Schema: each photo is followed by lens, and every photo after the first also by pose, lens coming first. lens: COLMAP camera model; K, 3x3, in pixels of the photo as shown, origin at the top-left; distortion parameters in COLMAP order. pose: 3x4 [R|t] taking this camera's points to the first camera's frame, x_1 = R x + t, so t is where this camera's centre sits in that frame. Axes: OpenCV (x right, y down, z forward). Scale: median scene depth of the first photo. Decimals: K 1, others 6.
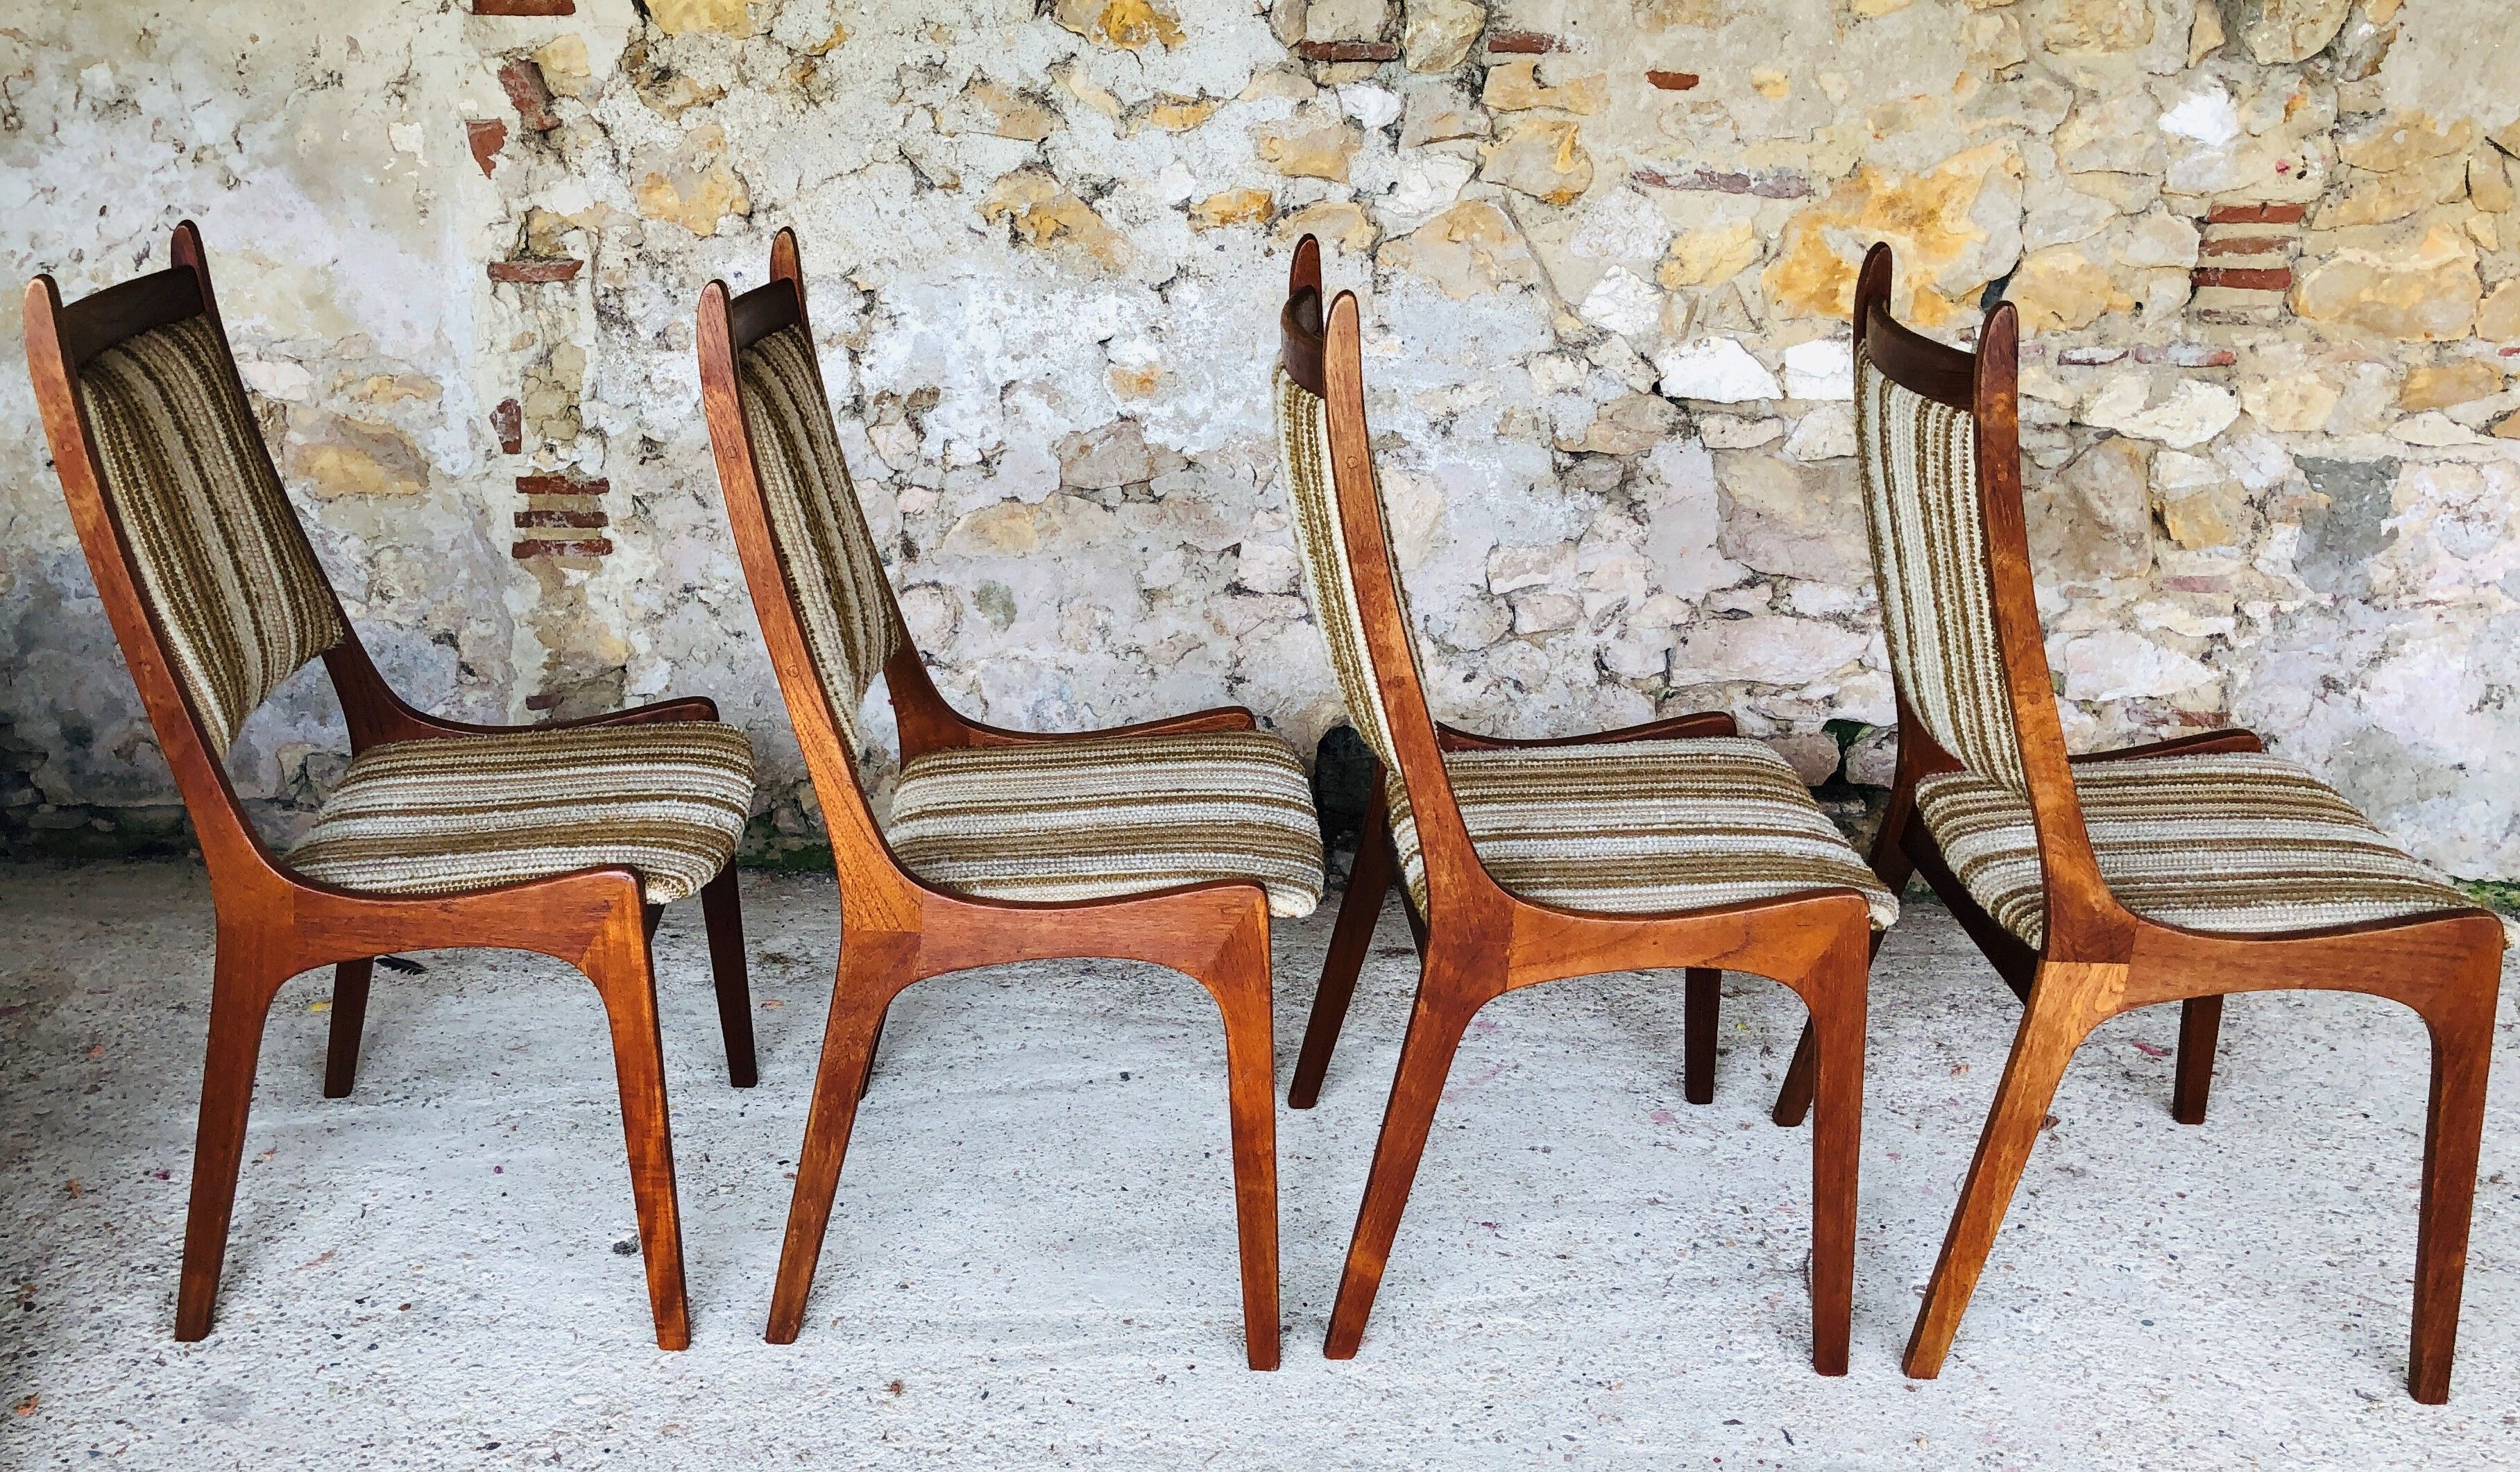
lens RADIAL K [[2268.8, 0, 1126.3], [0, 2268.8, 655.0], [0, 0, 1]] dist [0.031920, -0.042452]
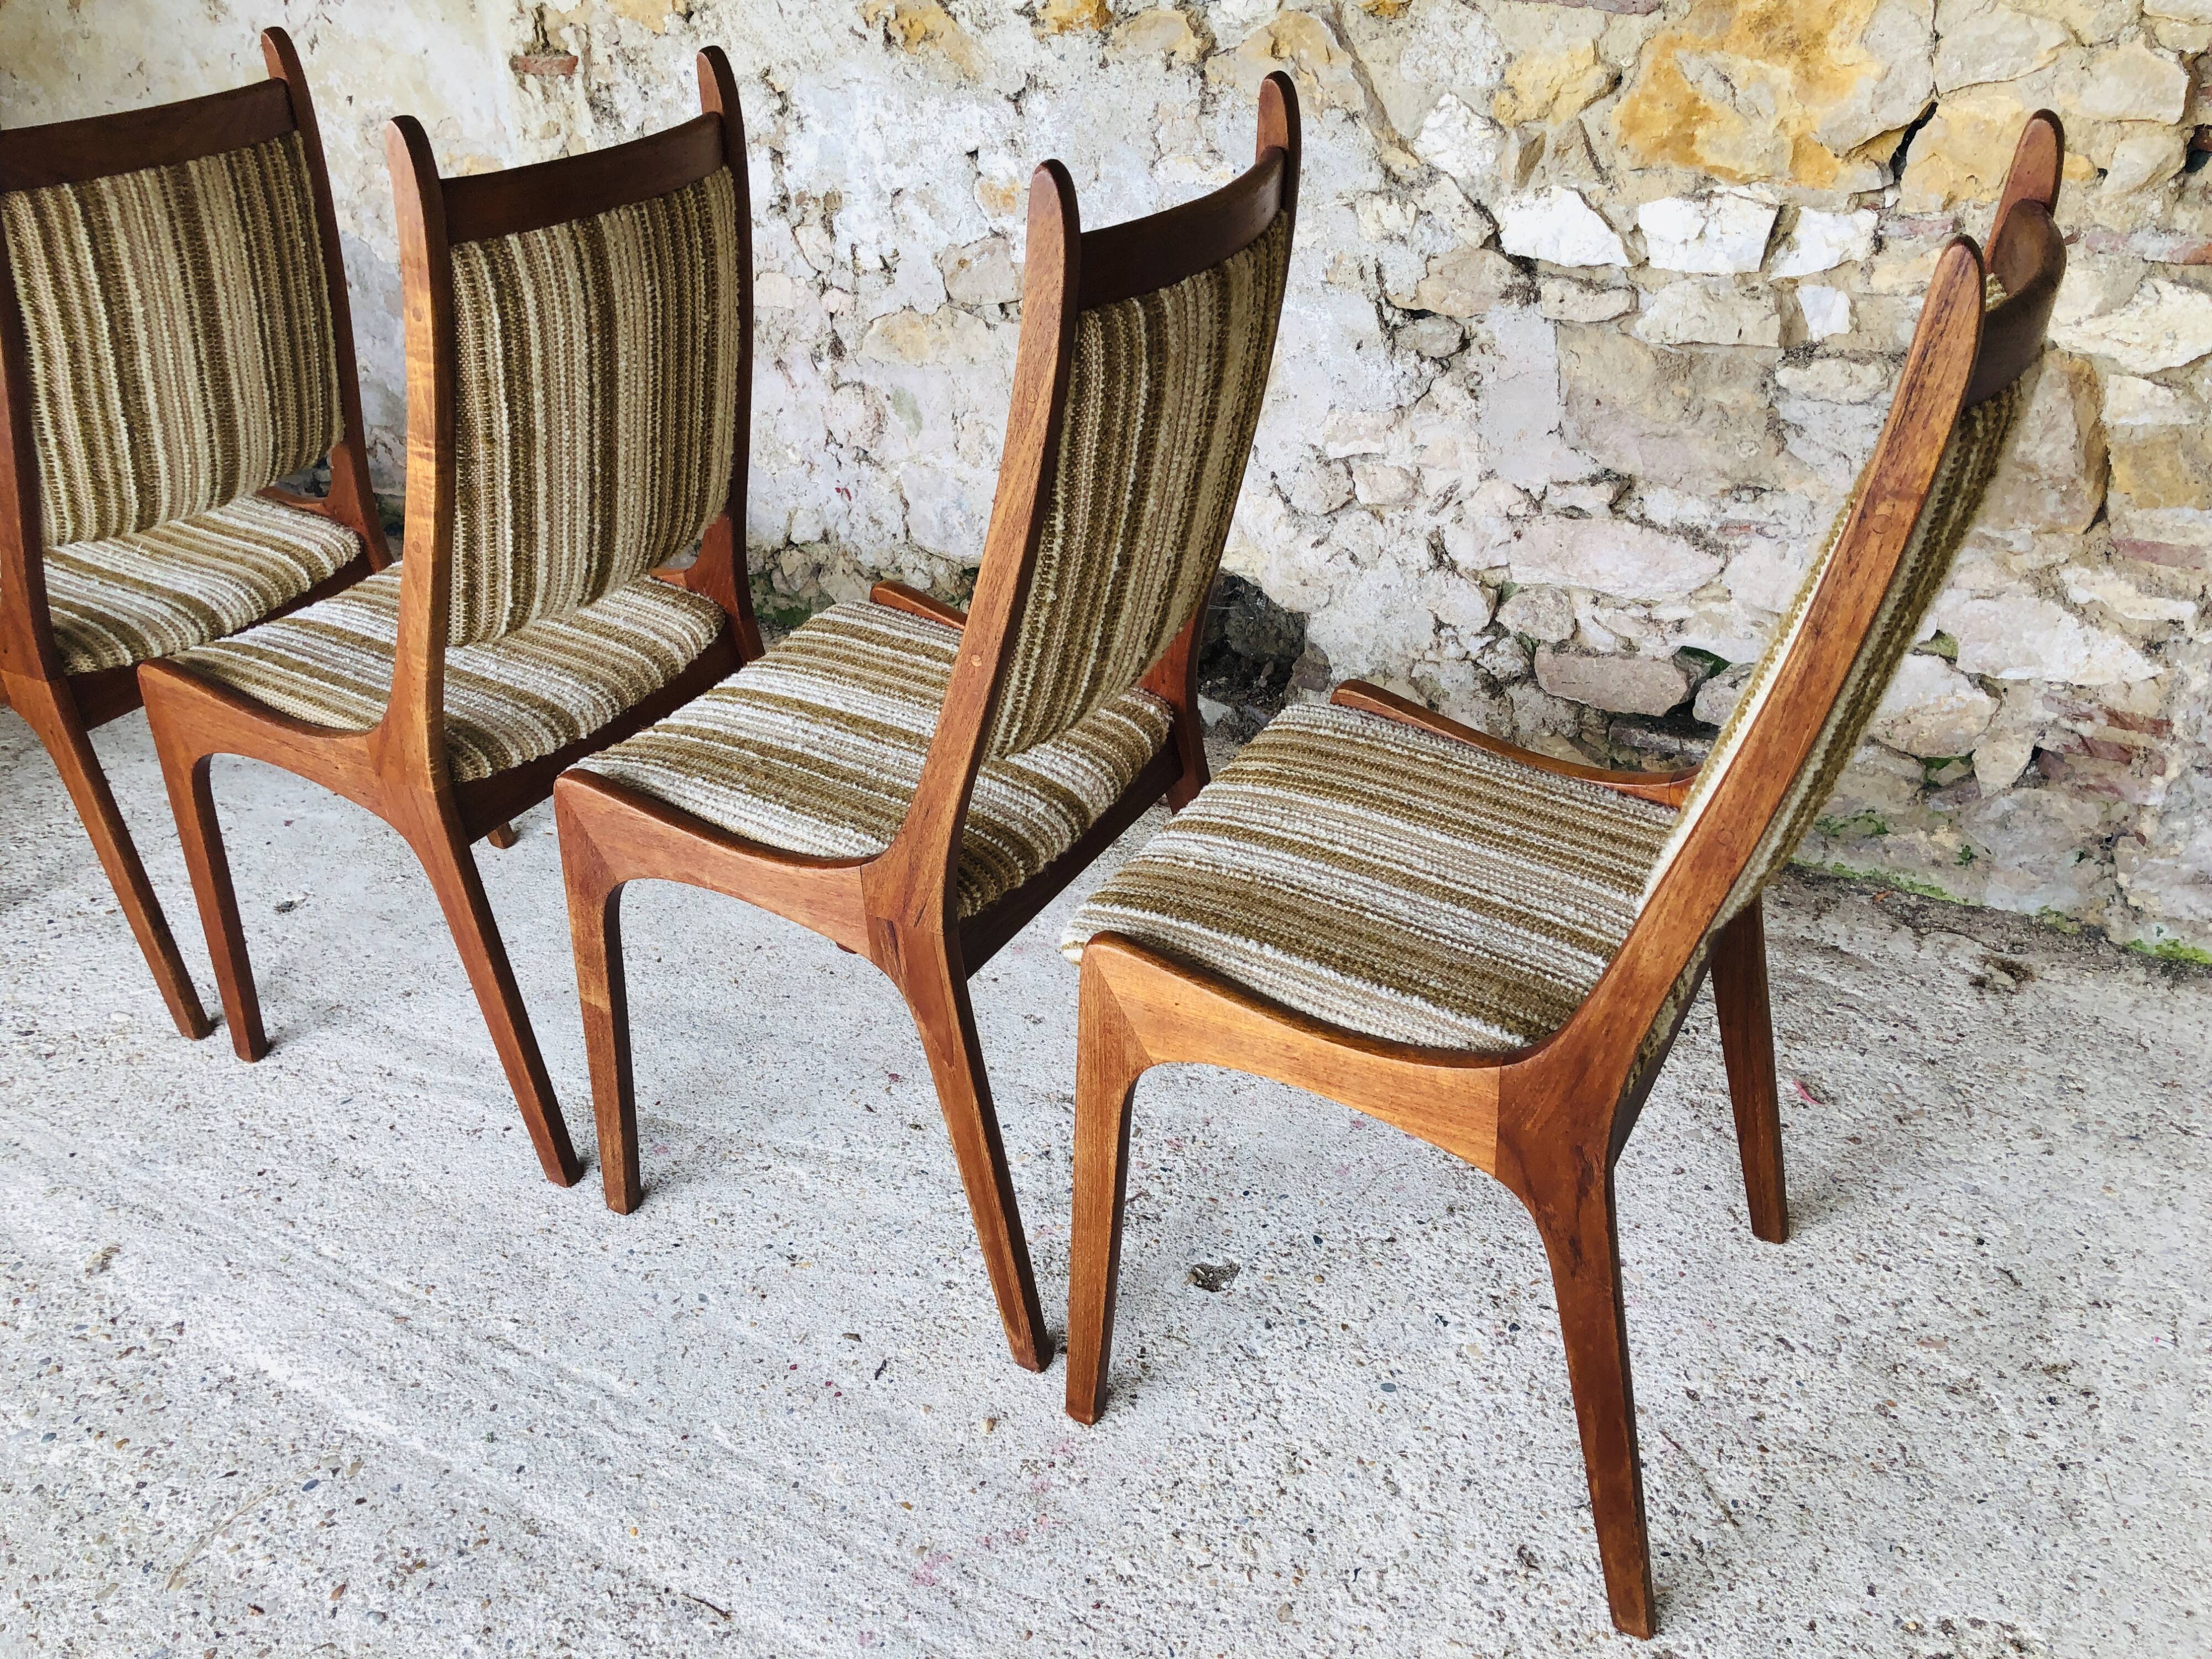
lens RADIAL K [[1813.9, 0, 1113.5], [0, 1813.9, 825.2], [0, 0, 1]] dist [0.015491, -0.008312]
pose [[0.878234, 0.210260, -0.429529, 0.461274], [-0.110616, 0.963118, 0.245289, -0.057260], [0.465262, -0.167909, 0.869102, 0.284874]]
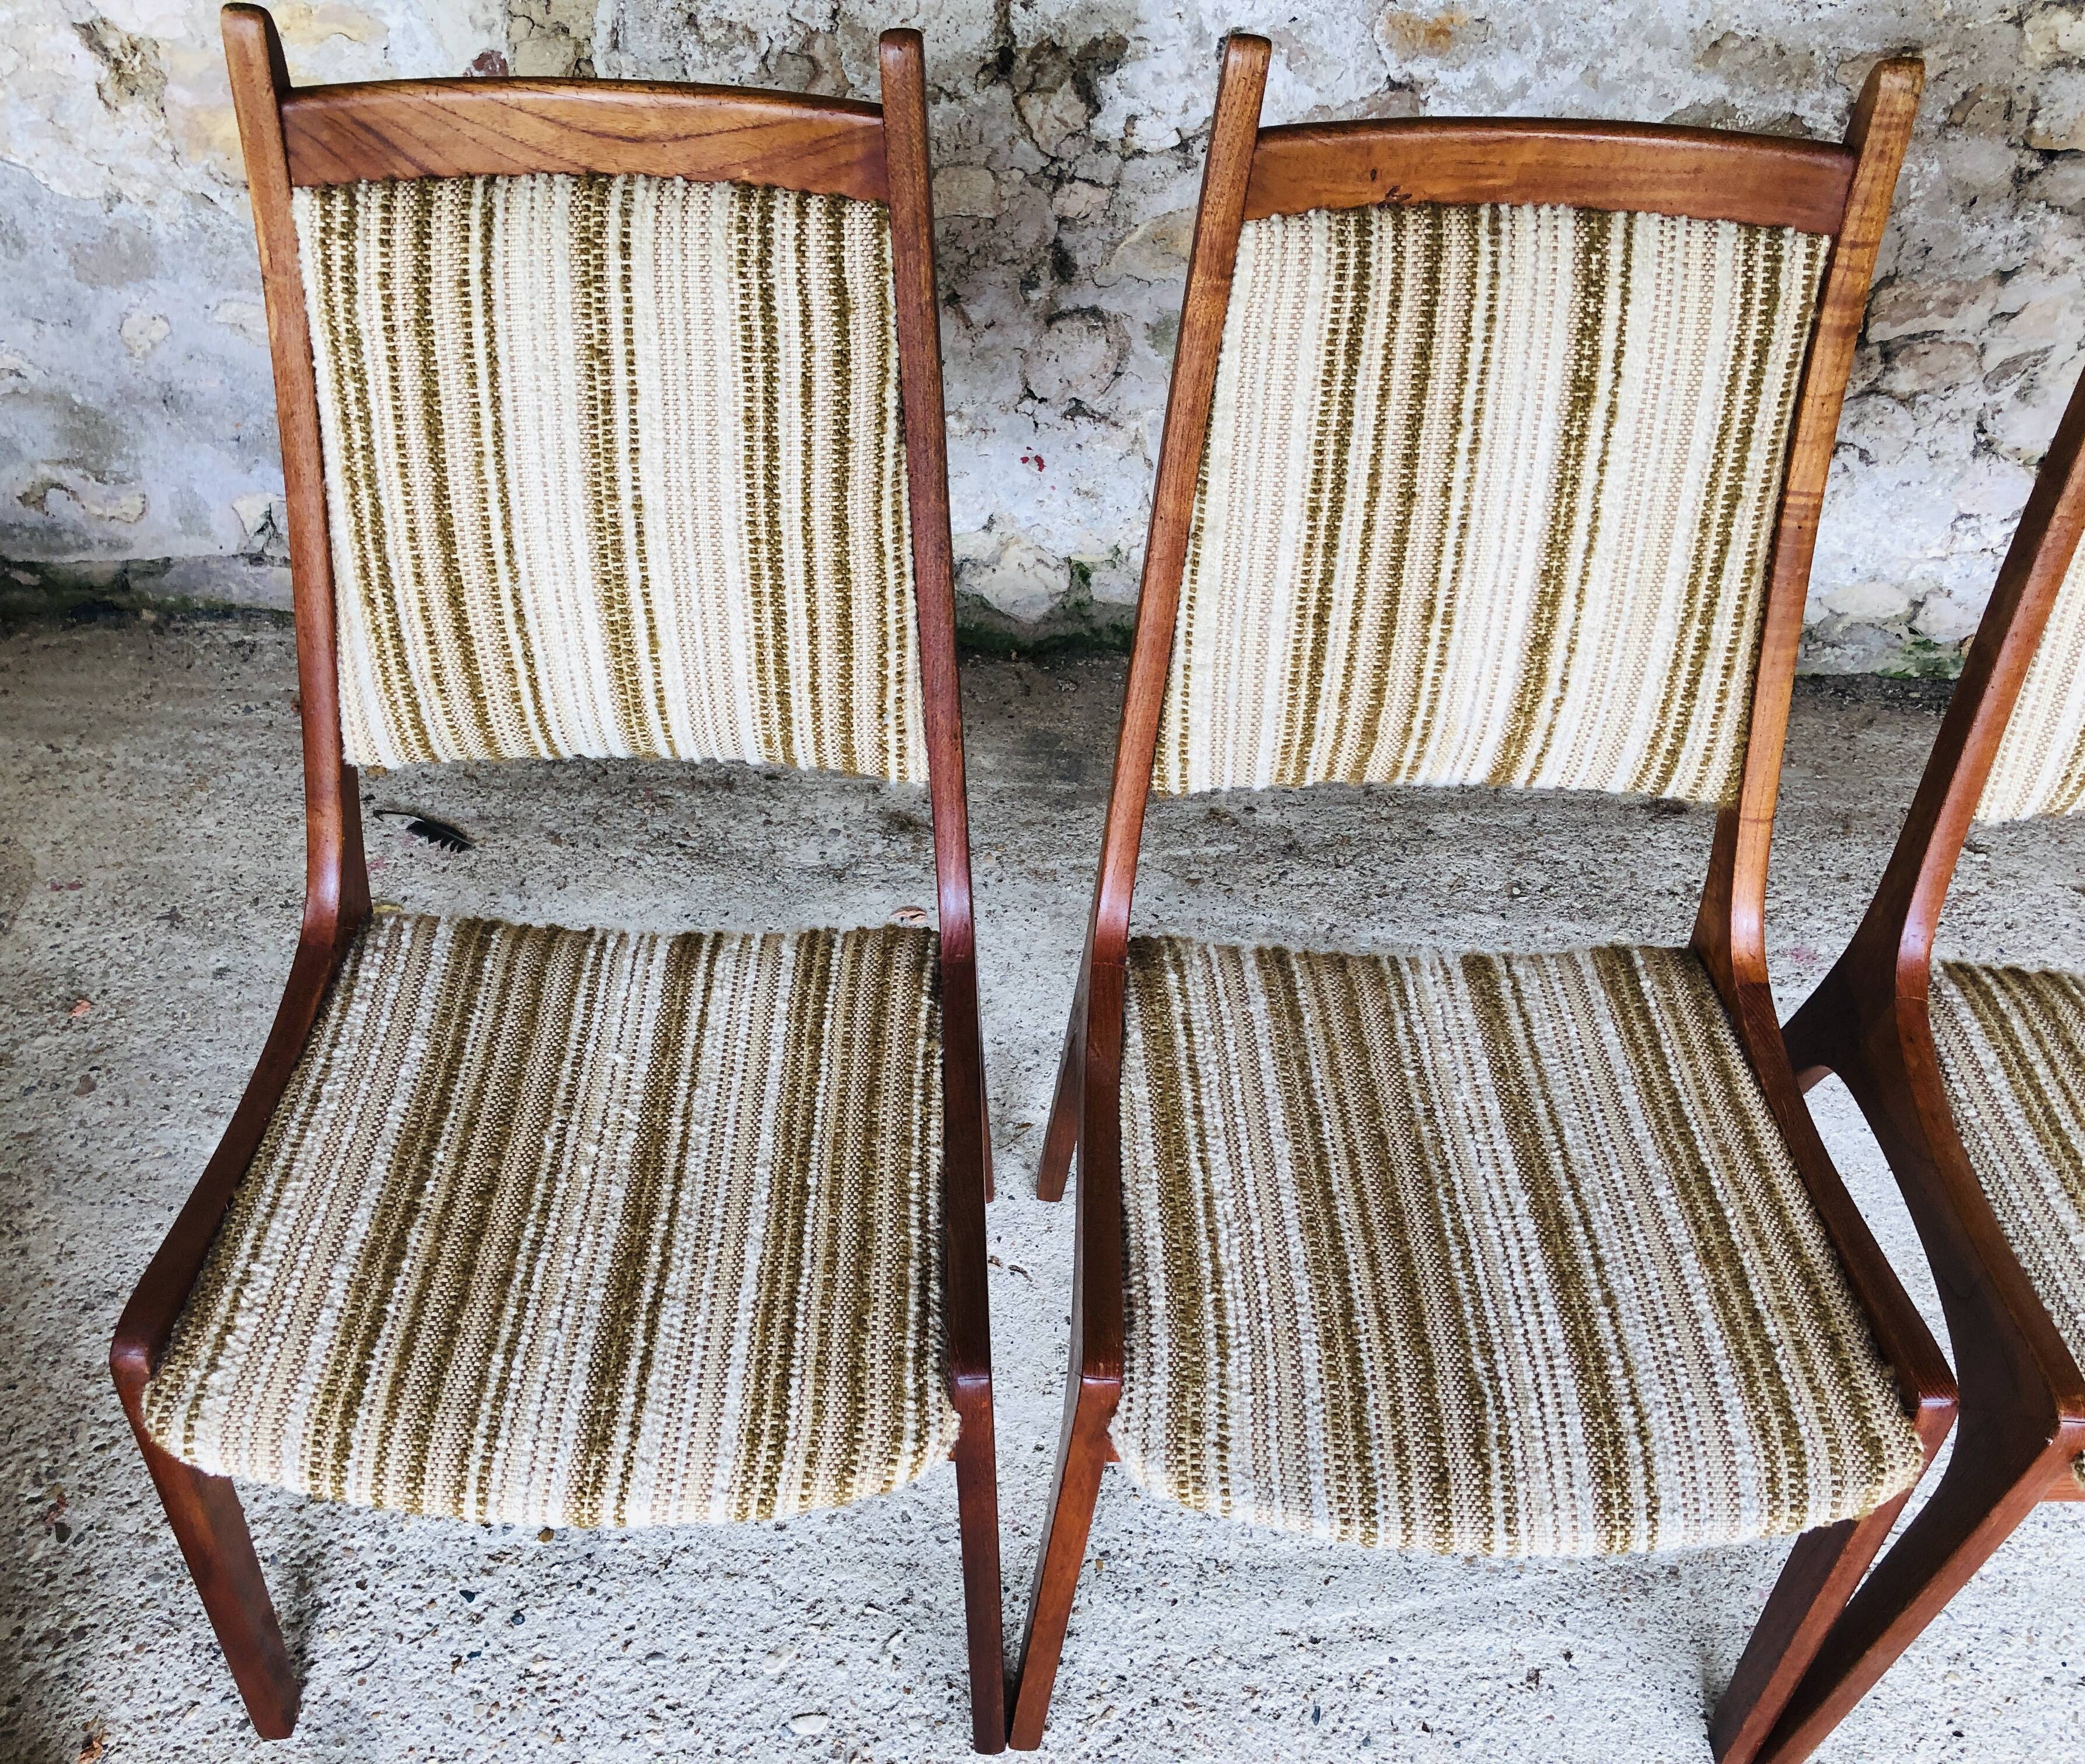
lens RADIAL K [[1914.9, 0, 995.8], [0, 1914.9, 870.6], [0, 0, 1]] dist [0.016387, 0.000000]
pose [[0.999910, 0.007746, 0.010977, -0.128955], [-0.011985, 0.883485, 0.468306, -0.169748], [-0.006070, -0.468395, 0.883498, 0.393765]]
